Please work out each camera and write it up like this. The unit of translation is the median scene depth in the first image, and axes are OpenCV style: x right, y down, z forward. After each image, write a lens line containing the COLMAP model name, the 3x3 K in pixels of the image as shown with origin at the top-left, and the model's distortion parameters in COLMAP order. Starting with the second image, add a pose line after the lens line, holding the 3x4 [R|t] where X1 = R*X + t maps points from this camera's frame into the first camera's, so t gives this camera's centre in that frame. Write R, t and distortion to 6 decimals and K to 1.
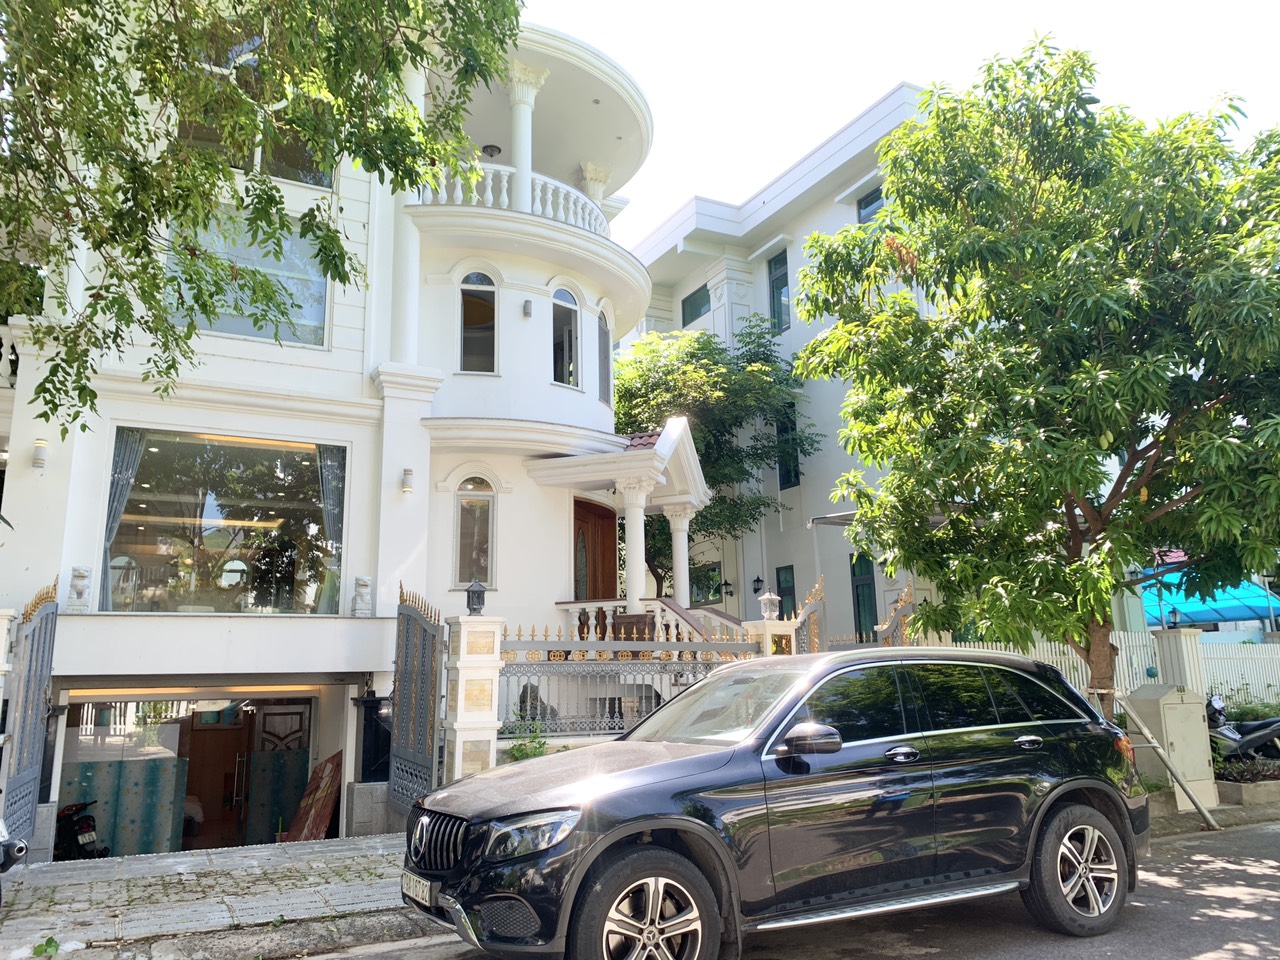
lens RADIAL K [[969.3, 0, 640.0], [0, 969.3, 480.0], [0, 0, 1]] dist [0.008935, -0.000556]
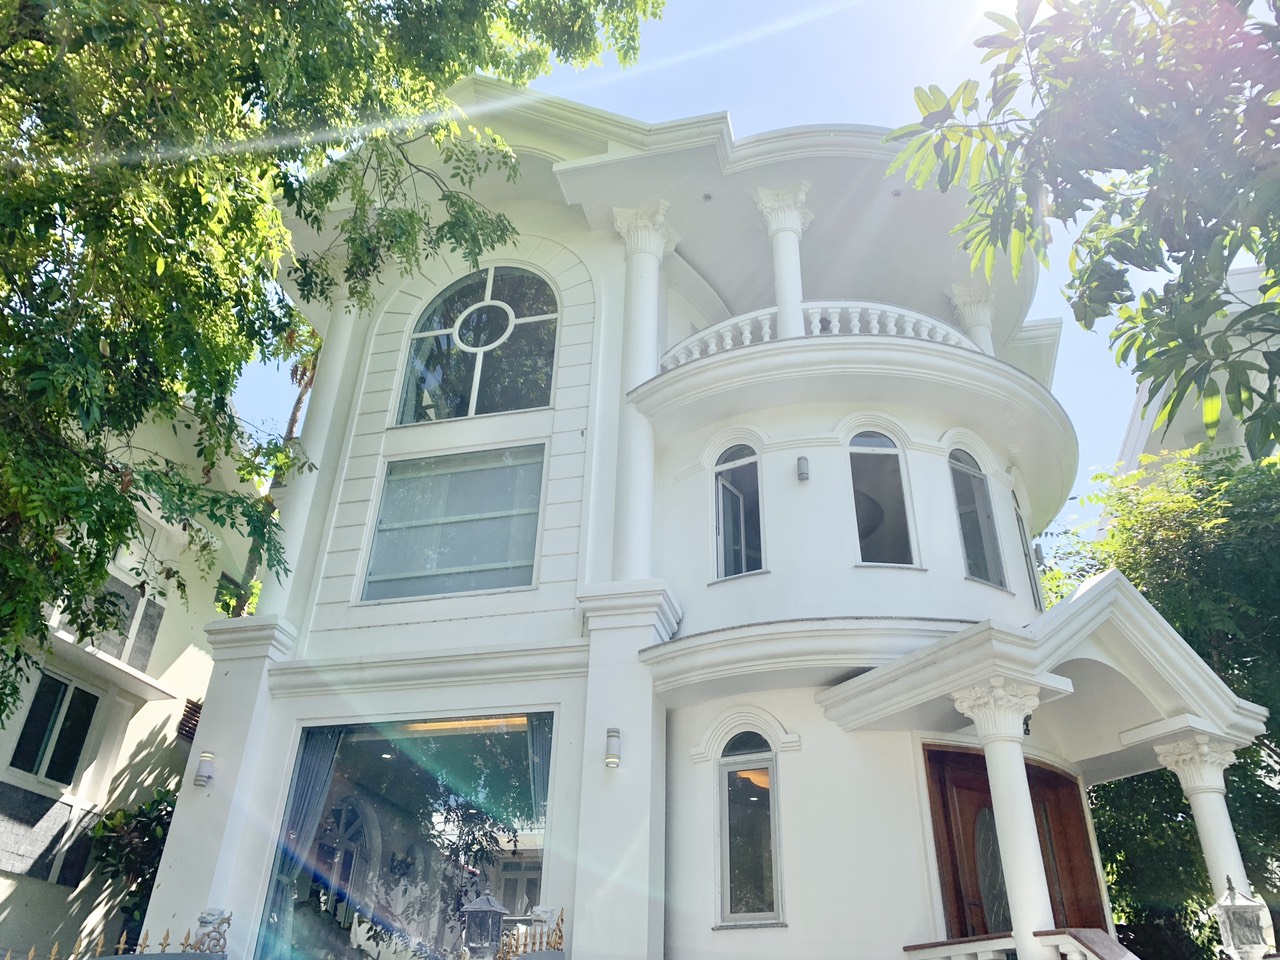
lens RADIAL K [[969.3, 0, 640.0], [0, 969.3, 480.0], [0, 0, 1]] dist [0.008935, -0.000556]
pose [[0.729710, -0.320571, -0.603952, 0.213439], [0.088797, 0.920234, -0.381163, 0.080210], [0.677967, 0.224509, 0.699969, 0.463890]]
